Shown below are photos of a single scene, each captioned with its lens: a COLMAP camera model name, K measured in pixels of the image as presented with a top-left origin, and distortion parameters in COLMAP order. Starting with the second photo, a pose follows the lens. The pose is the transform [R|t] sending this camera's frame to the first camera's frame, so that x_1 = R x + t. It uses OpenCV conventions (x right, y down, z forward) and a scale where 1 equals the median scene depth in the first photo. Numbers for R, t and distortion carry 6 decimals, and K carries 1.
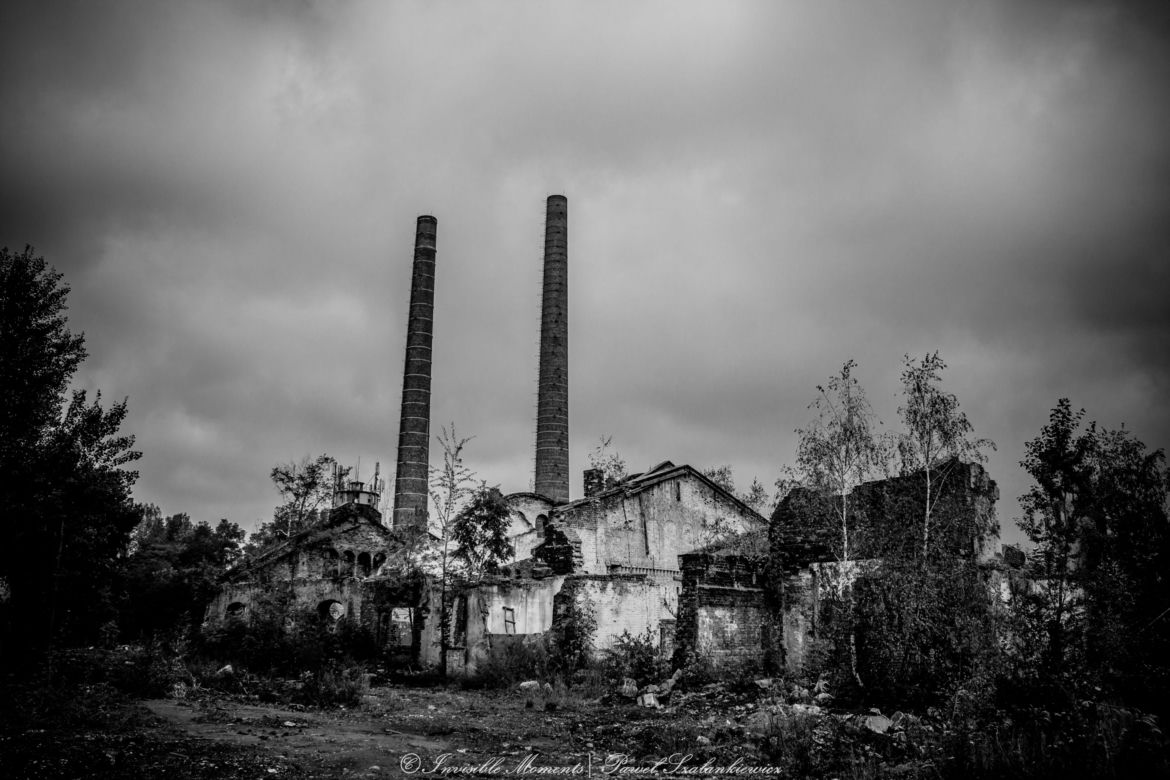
lens RADIAL K [[969.2, 0, 547.3], [0, 969.2, 387.6], [0, 0, 1]] dist [-0.178420, 0.244083]
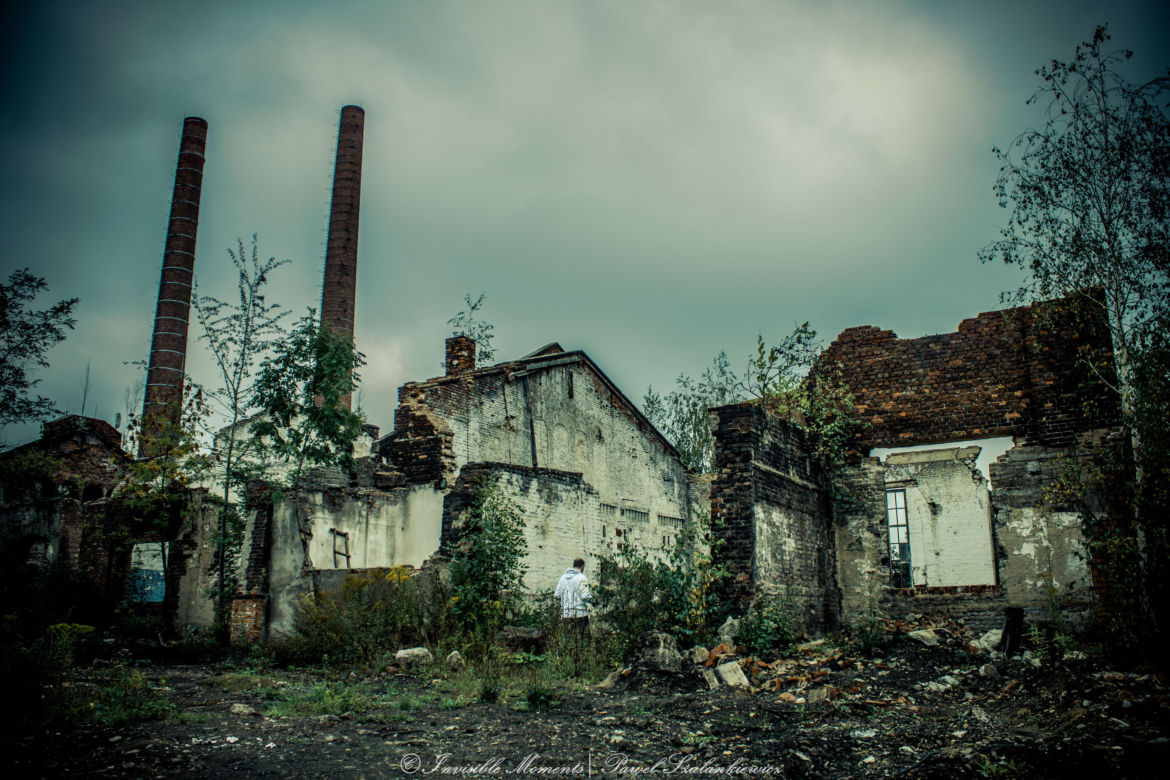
lens RADIAL K [[969.2, 0, 547.3], [0, 969.2, 387.6], [0, 0, 1]] dist [-0.178420, 0.244083]
pose [[0.967466, 0.050787, 0.247851, -0.060635], [-0.054297, 0.998498, 0.007343, 0.115571], [-0.247105, -0.020562, 0.968770, 0.352548]]
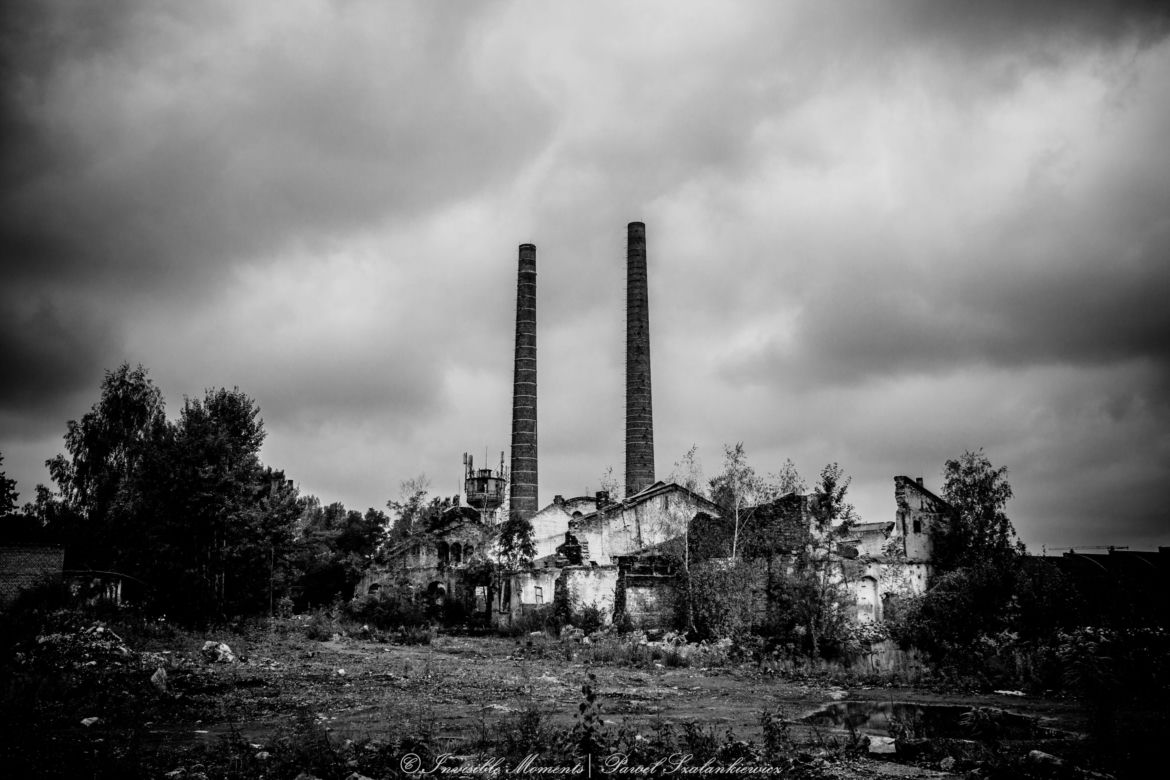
lens RADIAL K [[969.2, 0, 547.3], [0, 969.2, 387.6], [0, 0, 1]] dist [-0.178420, 0.244083]
pose [[0.988093, -0.044176, -0.147378, 0.196705], [0.049272, 0.998301, 0.031107, -0.127694], [0.145754, -0.037998, 0.988591, -0.478990]]
